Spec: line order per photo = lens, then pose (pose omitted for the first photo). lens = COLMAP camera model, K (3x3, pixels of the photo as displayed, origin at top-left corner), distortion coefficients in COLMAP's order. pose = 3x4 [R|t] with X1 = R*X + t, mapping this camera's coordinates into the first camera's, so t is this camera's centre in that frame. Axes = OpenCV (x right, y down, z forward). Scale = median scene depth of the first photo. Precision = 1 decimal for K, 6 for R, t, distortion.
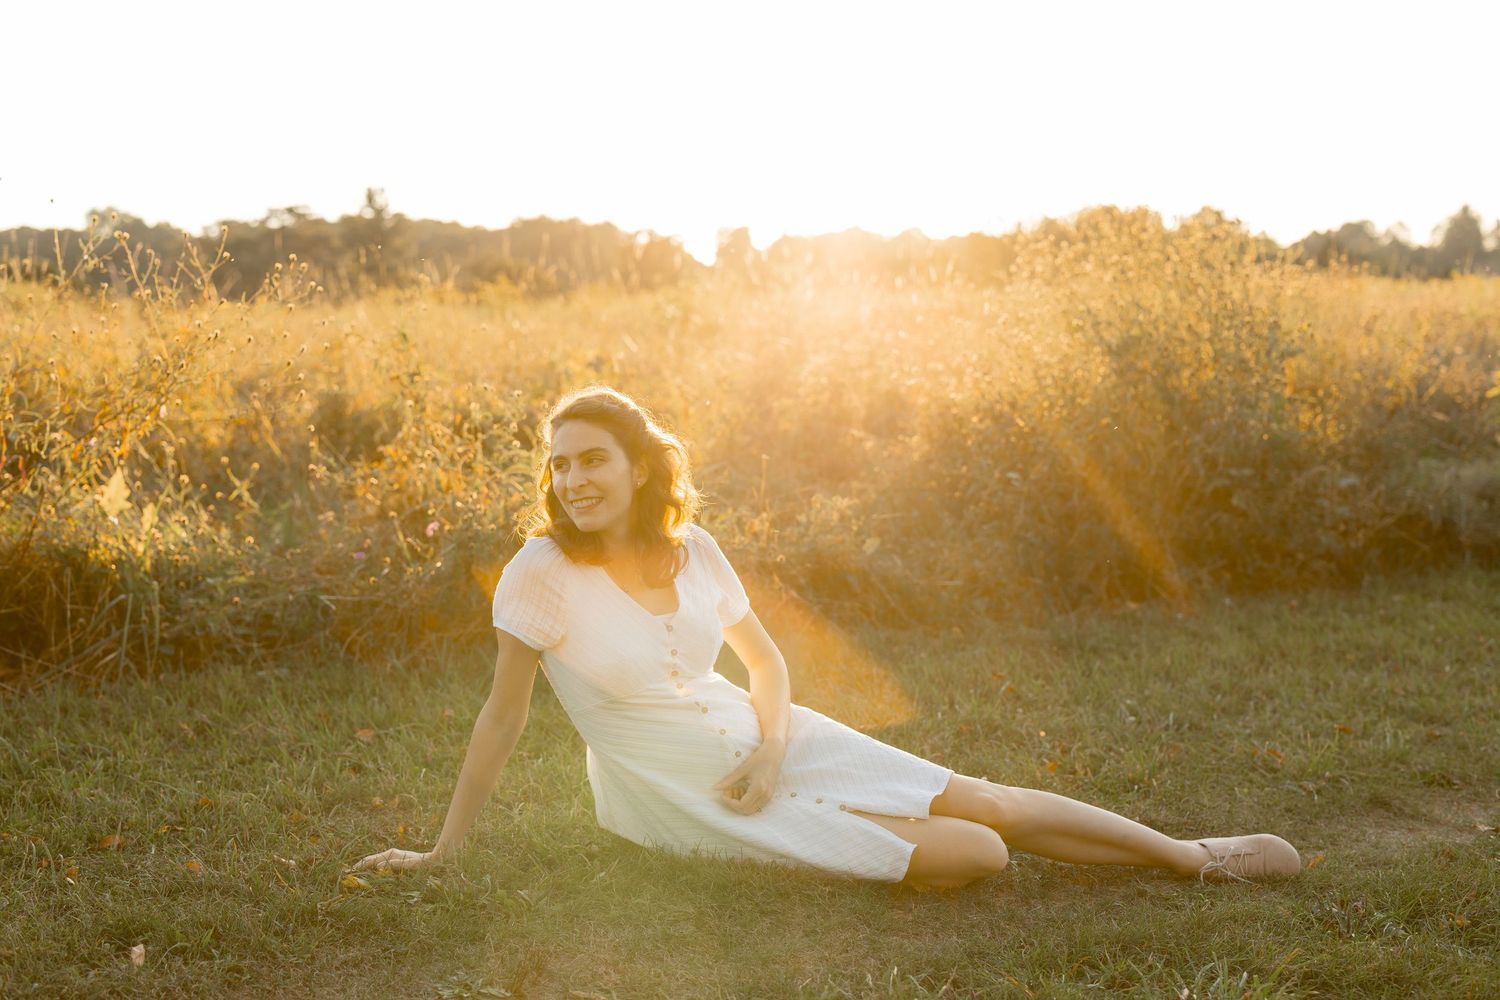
lens RADIAL K [[2180.2, 0, 750.1], [0, 2180.2, 488.4], [0, 0, 1]] dist [0.032636, 0.000000]
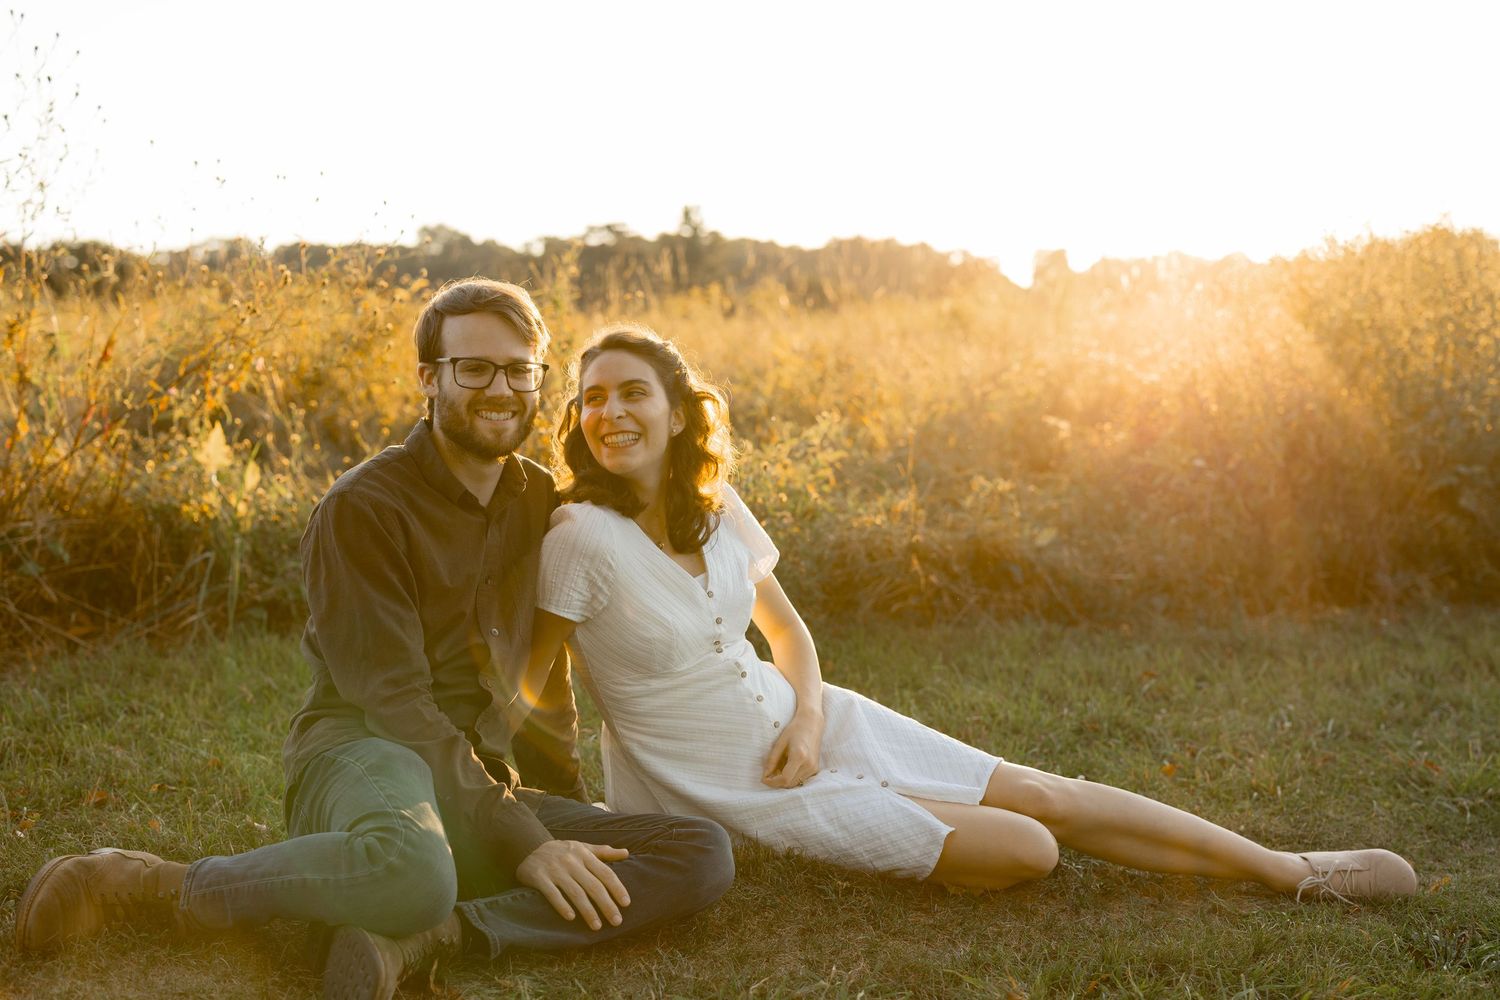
lens RADIAL K [[2180.2, 0, 752.1], [0, 2180.2, 497.8], [0, 0, 1]] dist [0.032636, 0.000000]
pose [[0.989779, 0.024419, -0.140500, 0.082350], [-0.025139, 0.999678, -0.003351, 0.021270], [0.140373, 0.006848, 0.990075, 0.081169]]
